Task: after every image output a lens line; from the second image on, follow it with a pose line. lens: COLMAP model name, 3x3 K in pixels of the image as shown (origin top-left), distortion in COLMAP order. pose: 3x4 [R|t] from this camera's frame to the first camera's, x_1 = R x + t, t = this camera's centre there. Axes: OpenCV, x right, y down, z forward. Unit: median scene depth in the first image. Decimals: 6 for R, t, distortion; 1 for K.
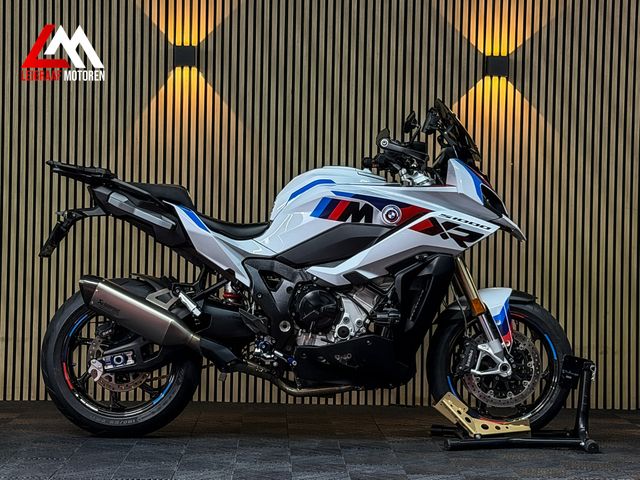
lens RADIAL K [[1420.5, 0, 319.7], [0, 1420.5, 225.6], [0, 0, 1]] dist [0.129513, 0.000000]
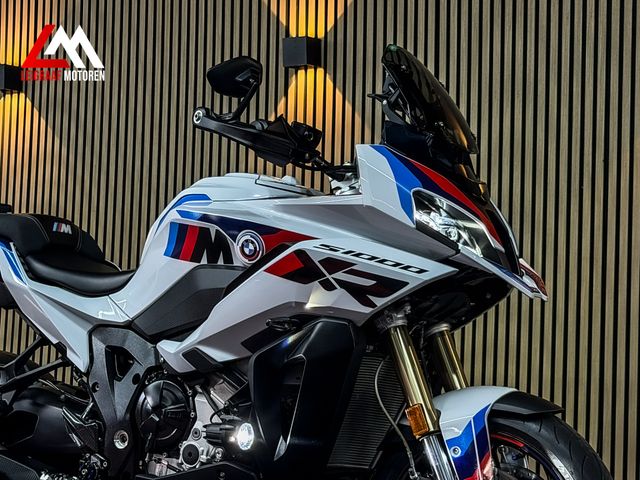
lens RADIAL K [[1420.5, 0, 317.3], [0, 1420.5, 236.0], [0, 0, 1]] dist [0.129513, 0.000000]
pose [[0.829397, -0.029132, -0.557899, 0.377788], [-0.012542, 0.997417, -0.070728, 0.026502], [0.558519, 0.065659, 0.826889, 0.537157]]
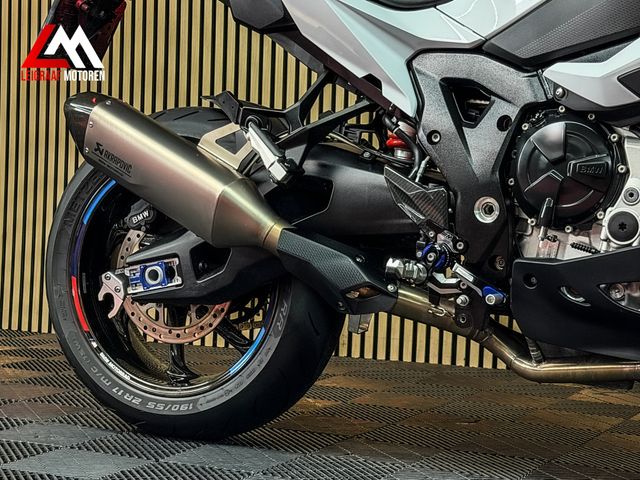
lens RADIAL K [[1420.5, 0, 320.9], [0, 1420.5, 237.3], [0, 0, 1]] dist [0.129513, 0.000000]
pose [[0.888227, 0.025548, -0.458693, 0.121285], [-0.005620, 0.998982, 0.044759, 0.059807], [0.459370, -0.037178, 0.887467, 0.603500]]
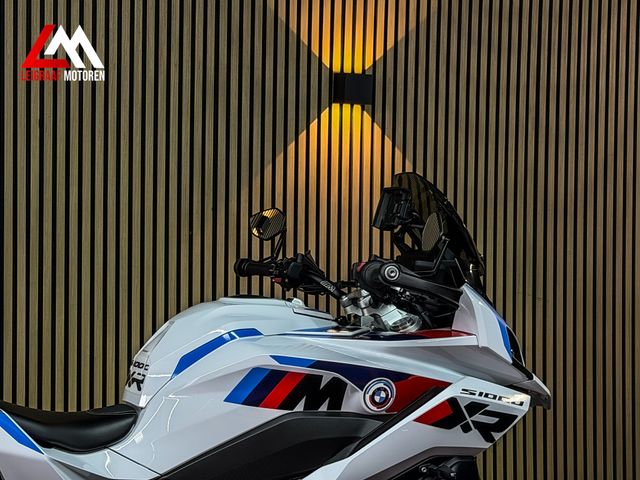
lens RADIAL K [[1420.5, 0, 334.8], [0, 1420.5, 230.6], [0, 0, 1]] dist [0.129513, 0.000000]
pose [[0.928896, -0.020972, 0.369747, -0.163343], [0.007147, 0.999224, 0.038721, -0.090436], [-0.370272, -0.033325, 0.928325, 0.487677]]
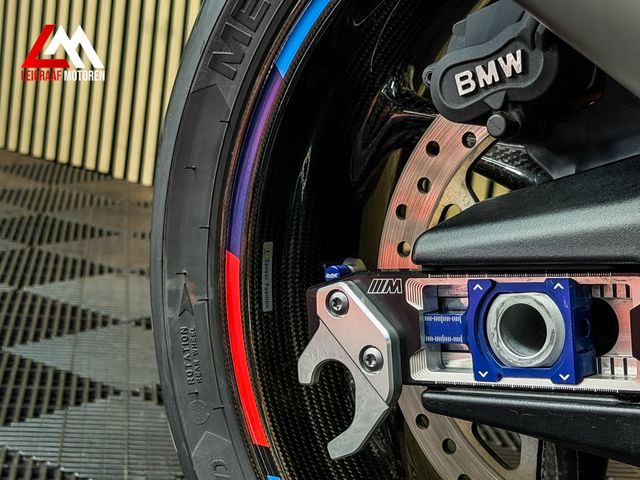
lens RADIAL K [[1420.5, 0, 319.6], [0, 1420.5, 241.3], [0, 0, 1]] dist [0.129513, 0.000000]
pose [[0.772036, 0.179496, -0.609706, -0.085747], [-0.072258, 0.977861, 0.196383, 0.066136], [0.631458, -0.107558, 0.767914, 0.895685]]
